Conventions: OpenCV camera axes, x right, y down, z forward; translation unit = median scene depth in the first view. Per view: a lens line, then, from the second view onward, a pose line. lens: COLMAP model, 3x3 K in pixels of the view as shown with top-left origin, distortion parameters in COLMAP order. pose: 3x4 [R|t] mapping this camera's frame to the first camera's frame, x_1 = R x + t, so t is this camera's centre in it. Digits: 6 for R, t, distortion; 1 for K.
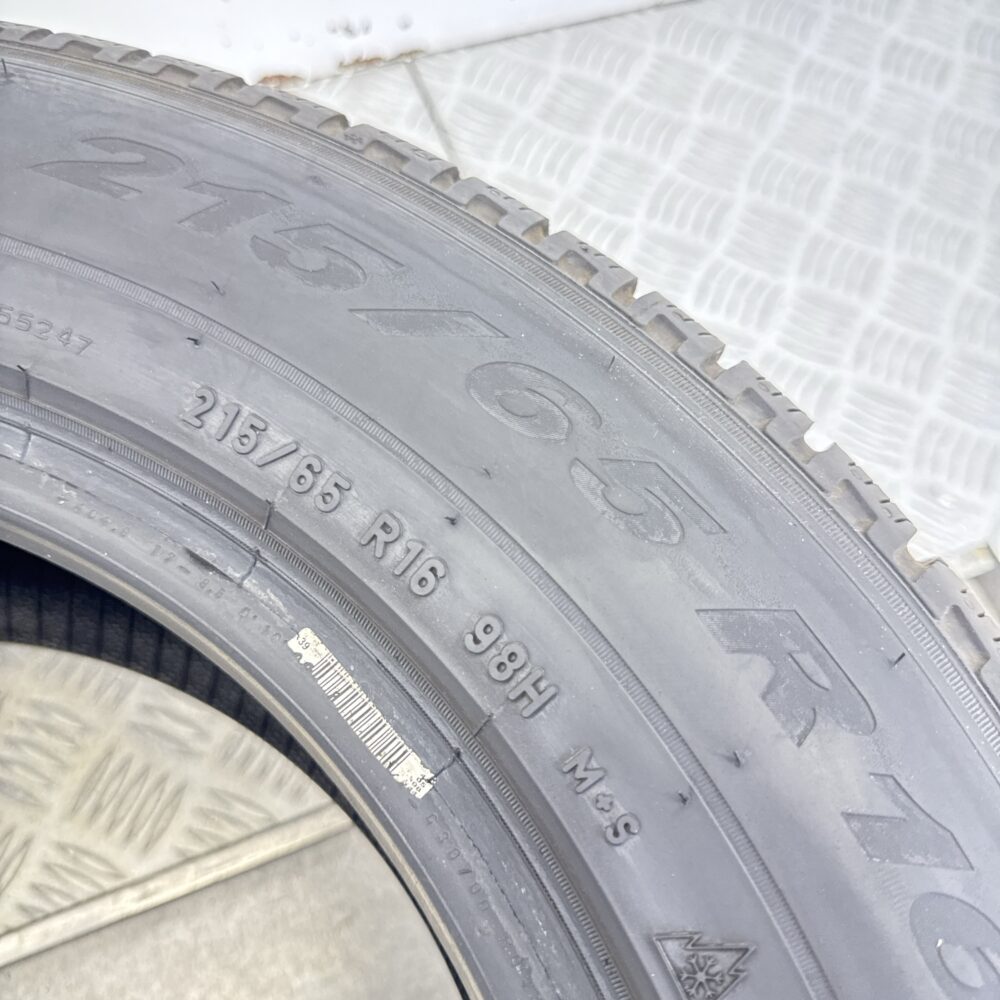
lens RADIAL K [[869.5, 0, 500.0], [0, 869.5, 500.0], [0, 0, 1]] dist [0.081922, -0.172242]
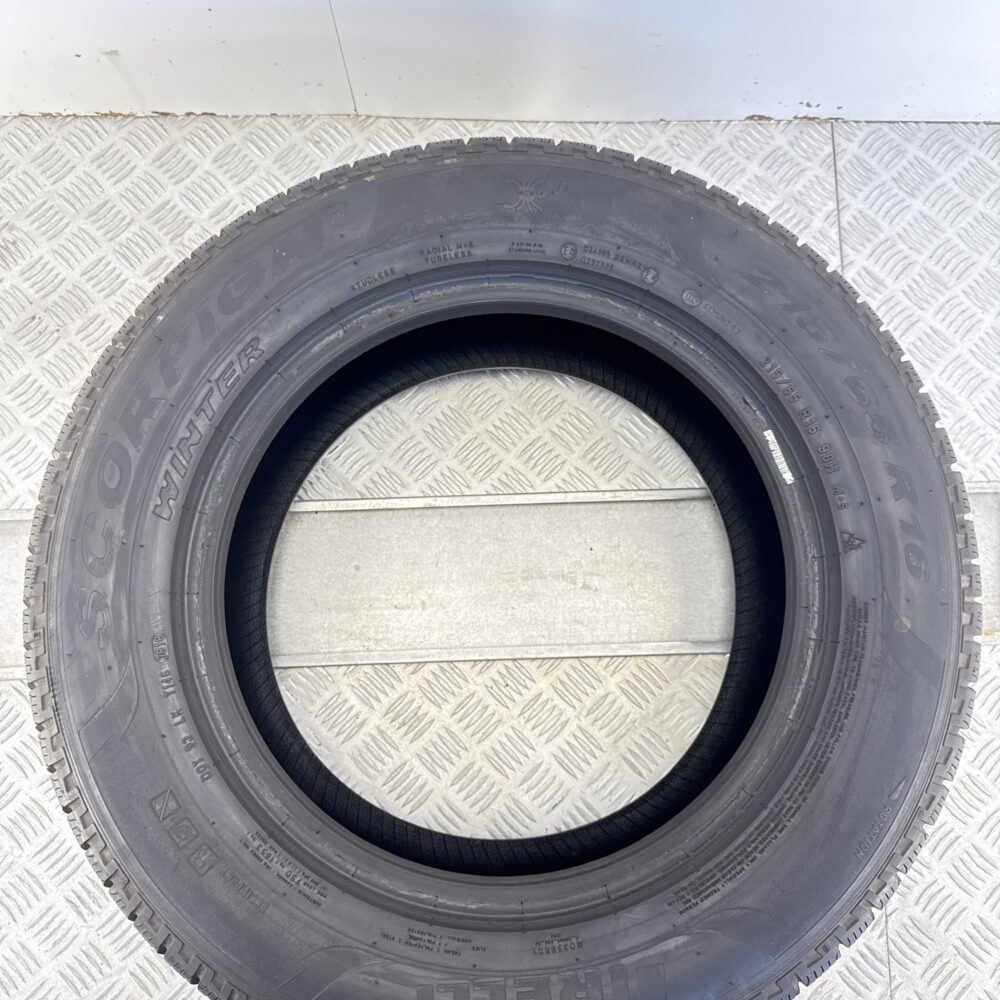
lens RADIAL K [[869.5, 0, 500.0], [0, 869.5, 500.0], [0, 0, 1]] dist [0.081922, -0.172242]
pose [[0.934226, 0.338351, -0.112876, -0.731531], [-0.299812, 0.916345, 0.265377, -0.201747], [0.193224, -0.214080, 0.957515, -2.607051]]
